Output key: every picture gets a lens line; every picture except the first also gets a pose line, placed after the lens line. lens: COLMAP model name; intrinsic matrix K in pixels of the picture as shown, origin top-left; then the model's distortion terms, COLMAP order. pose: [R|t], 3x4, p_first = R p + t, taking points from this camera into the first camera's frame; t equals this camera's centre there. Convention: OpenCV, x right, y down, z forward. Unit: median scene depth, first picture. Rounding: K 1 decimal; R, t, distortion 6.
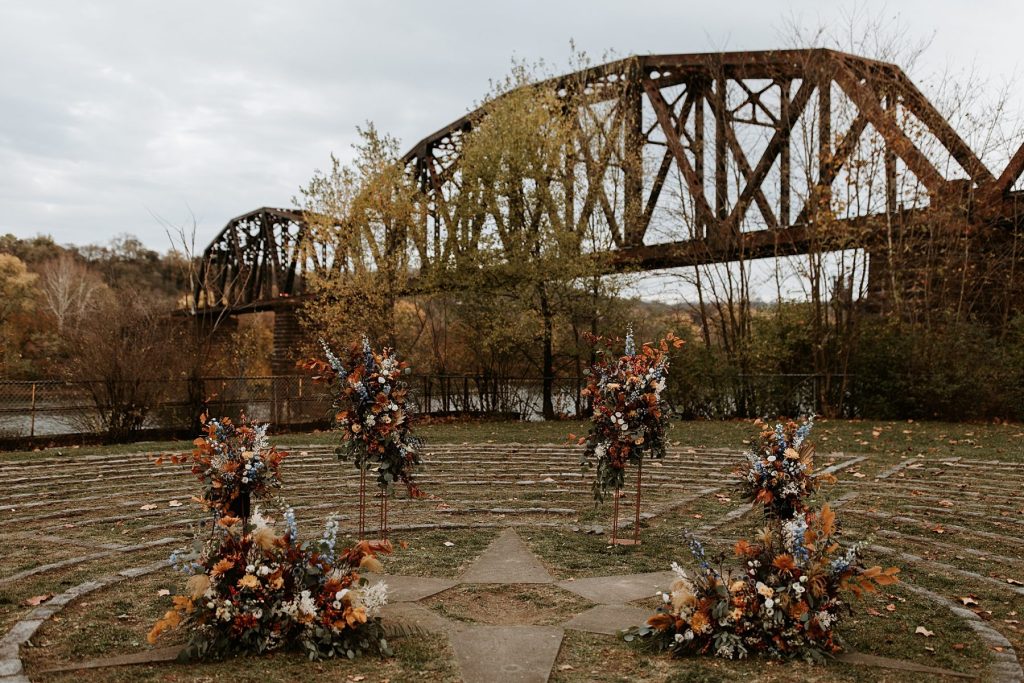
lens RADIAL K [[976.0, 0, 512.0], [0, 976.0, 341.5], [0, 0, 1]] dist [0.006463, -0.010309]
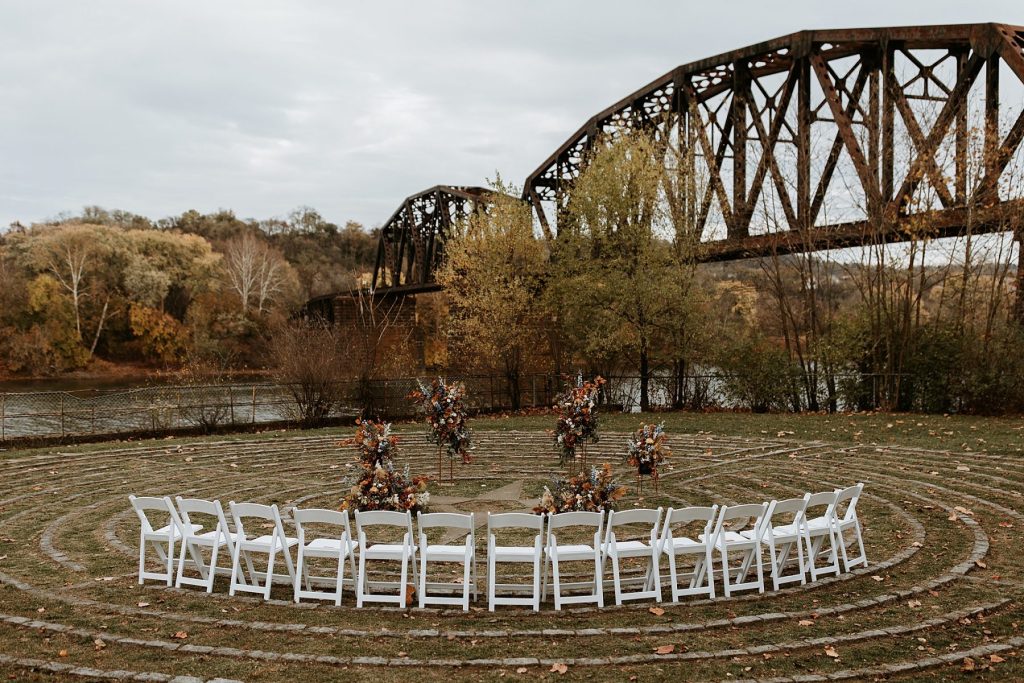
lens RADIAL K [[1018.9, 0, 512.0], [0, 1018.9, 341.5], [0, 0, 1]] dist [0.016902, 0.000385]
pose [[0.984057, -0.005420, -0.177772, 0.350503], [0.009149, 0.999755, 0.020162, -0.117225], [0.177619, -0.021467, 0.983865, -0.963612]]
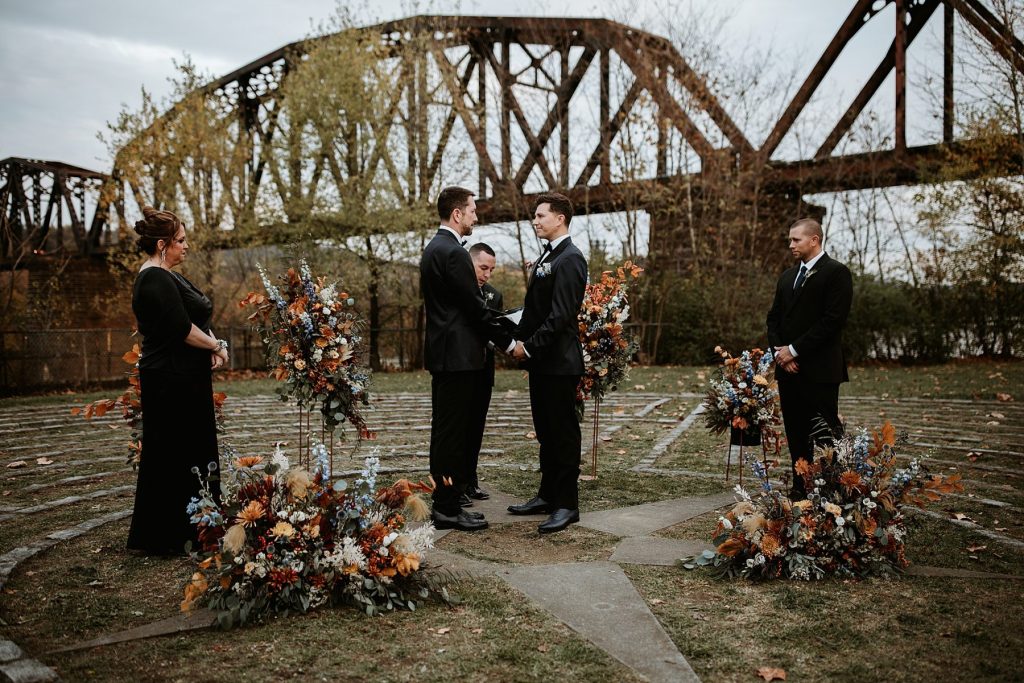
lens RADIAL K [[960.3, 0, 512.0], [0, 960.3, 341.5], [0, 0, 1]] dist [-0.007335, -0.008926]
pose [[0.973651, -0.012095, 0.227720, -0.169933], [0.002559, 0.999109, 0.042123, 0.031081], [-0.228027, -0.040431, 0.972815, 0.098709]]
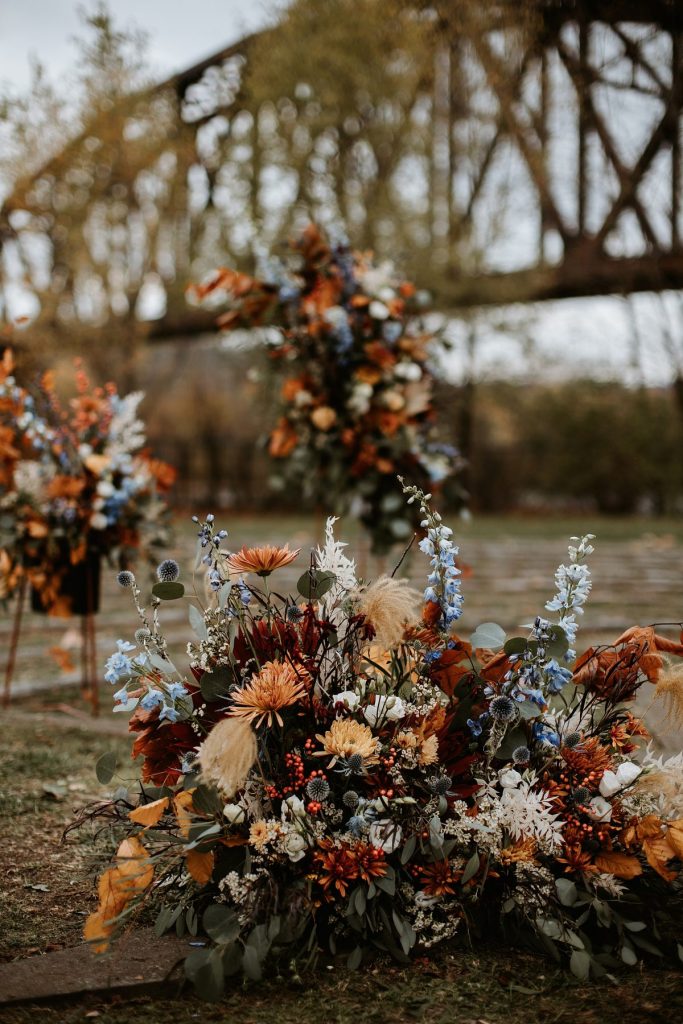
lens RADIAL K [[1491.4, 0, 341.5], [0, 1491.4, 512.0], [0, 0, 1]] dist [-0.164305, 0.105915]
pose [[0.997363, 0.010076, 0.071877, -0.198250], [-0.014131, 0.998323, 0.056135, 0.092898], [-0.071191, -0.057002, 0.995833, 0.335980]]
